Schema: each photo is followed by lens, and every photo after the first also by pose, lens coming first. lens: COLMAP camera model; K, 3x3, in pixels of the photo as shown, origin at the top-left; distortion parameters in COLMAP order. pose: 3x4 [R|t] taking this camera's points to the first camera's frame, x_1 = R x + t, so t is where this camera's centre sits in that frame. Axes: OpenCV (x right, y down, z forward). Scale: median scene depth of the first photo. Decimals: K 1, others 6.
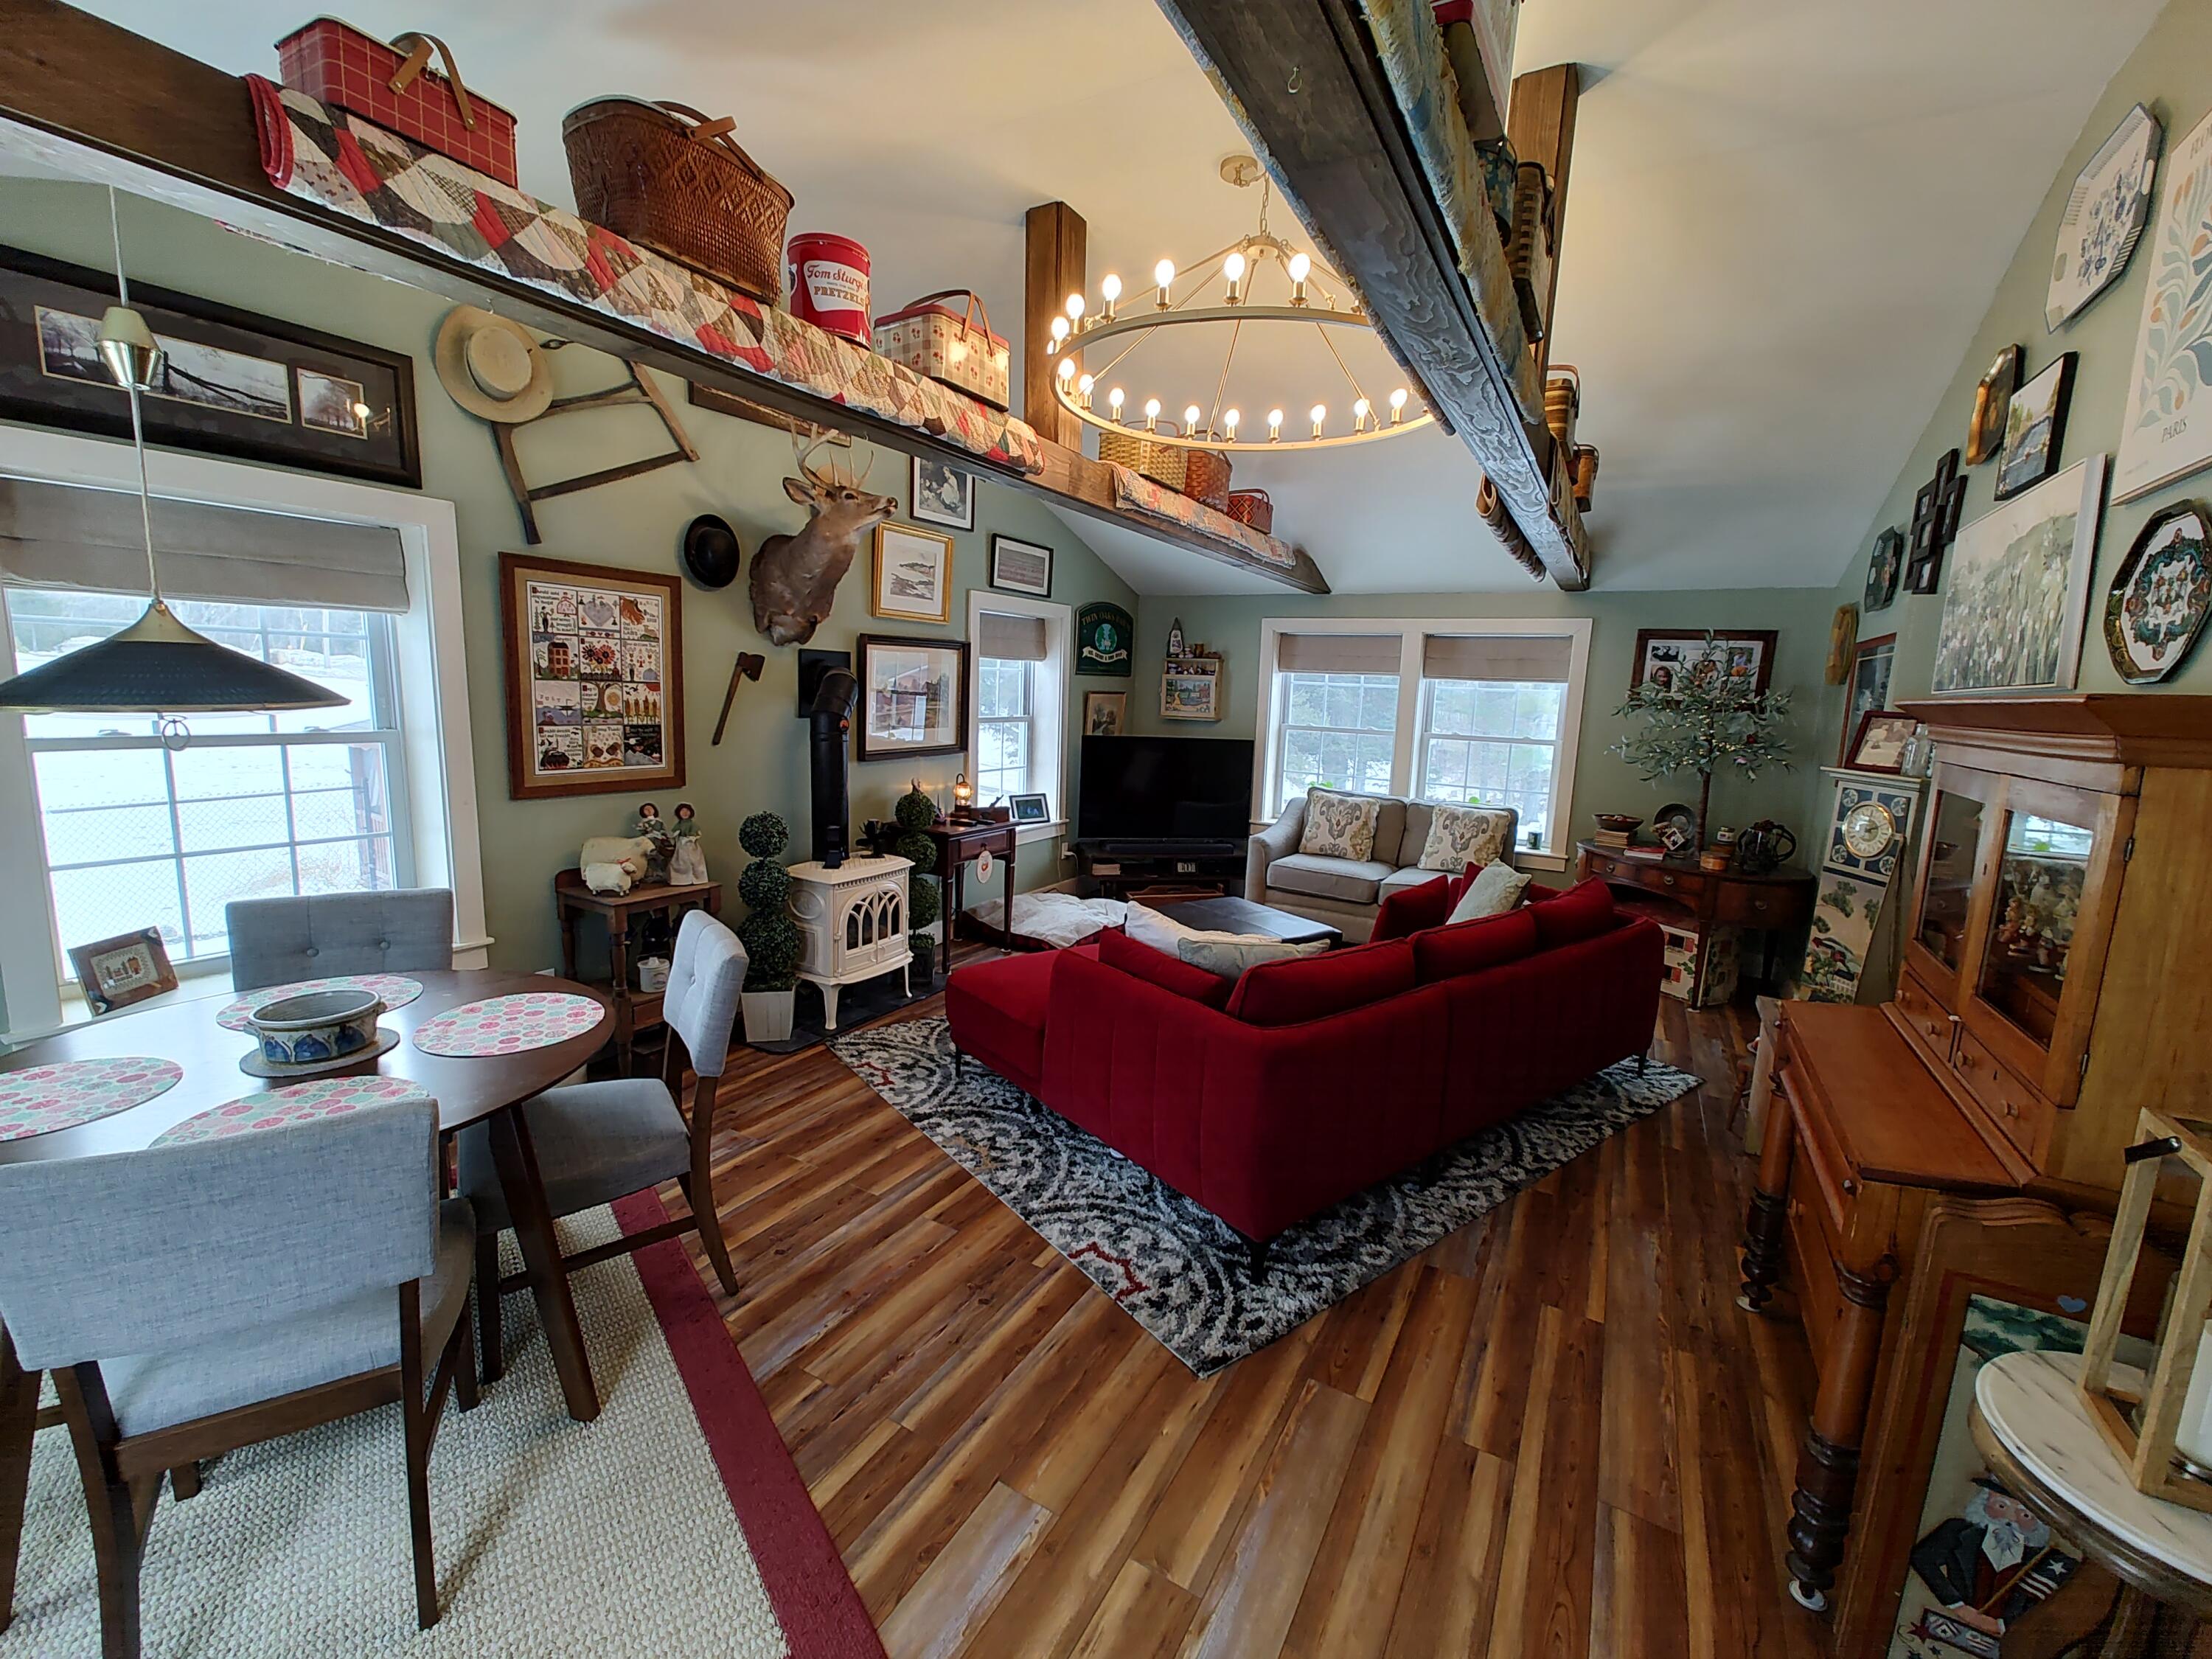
lens RADIAL K [[916.3, 0, 1113.2], [0, 916.3, 827.2], [0, 0, 1]] dist [-0.007326, -0.002662]
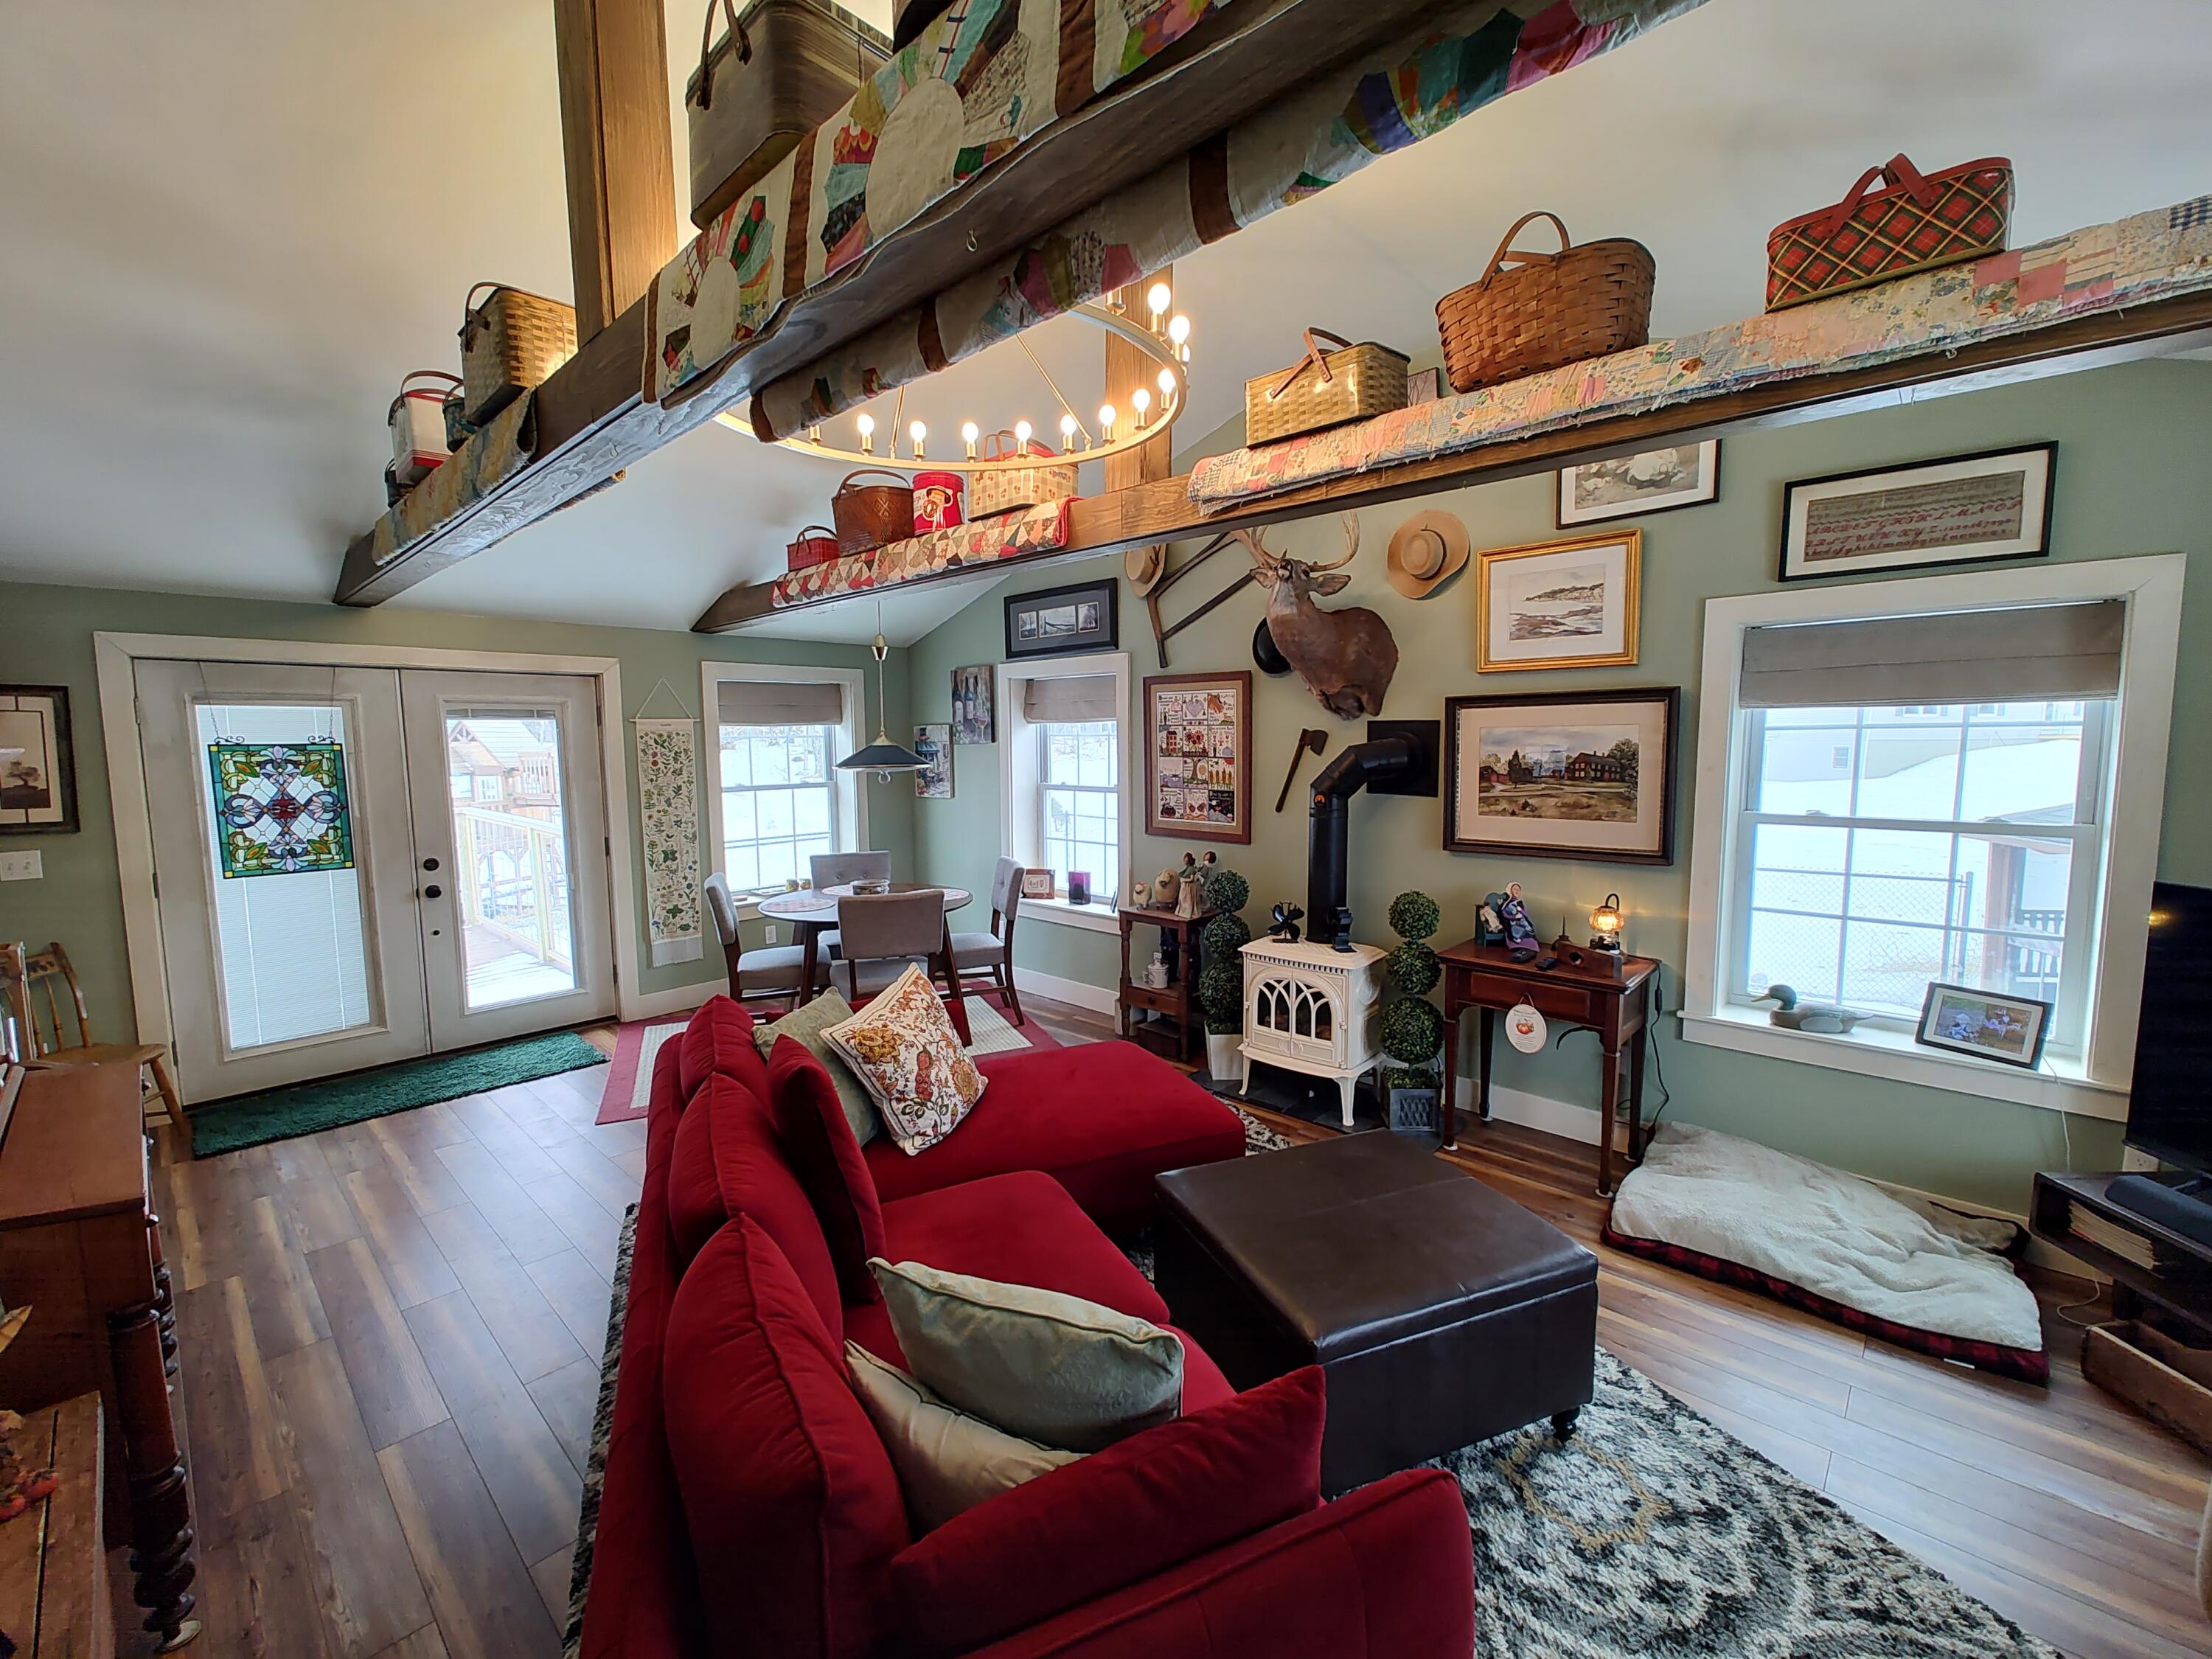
lens RADIAL K [[916.3, 0, 1117.4], [0, 916.3, 826.6], [0, 0, 1]] dist [-0.007326, -0.002662]
pose [[-0.235272, 0.059583, -0.970101, 0.759812], [-0.149466, 0.984028, 0.096687, -0.162957], [0.960368, 0.167745, -0.222609, 1.143082]]
